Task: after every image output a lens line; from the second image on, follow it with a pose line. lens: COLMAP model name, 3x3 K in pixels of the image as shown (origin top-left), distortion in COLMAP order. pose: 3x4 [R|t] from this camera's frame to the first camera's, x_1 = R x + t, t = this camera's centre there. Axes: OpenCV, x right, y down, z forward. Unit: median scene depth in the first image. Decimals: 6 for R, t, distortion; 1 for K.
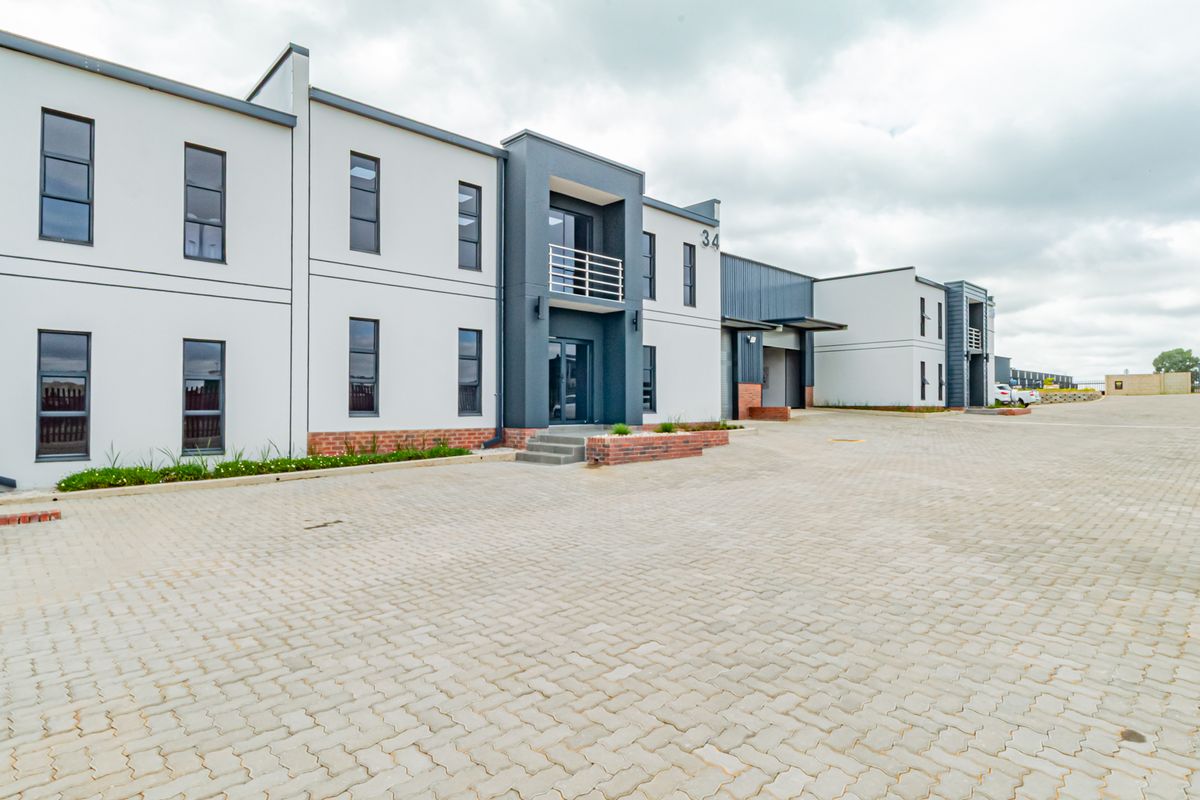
lens RADIAL K [[636.0, 0, 599.7], [0, 636.0, 398.4], [0, 0, 1]] dist [-0.005357, 0.001994]
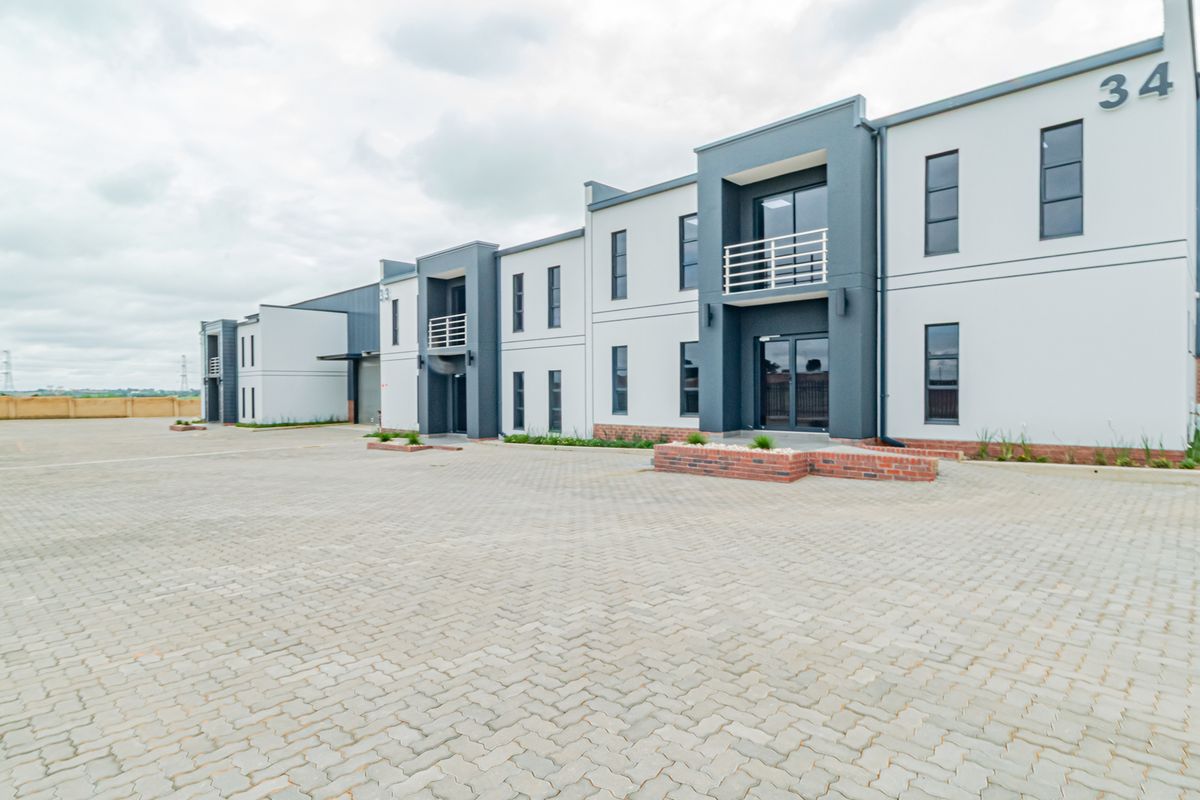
lens RADIAL K [[636.0, 0, 599.8], [0, 636.0, 400.7], [0, 0, 1]] dist [-0.005357, 0.001994]
pose [[0.054425, 0.018075, -0.998354, 1.027715], [0.023749, 0.999530, 0.019391, -0.031256], [0.998235, -0.024765, 0.053970, 0.847324]]
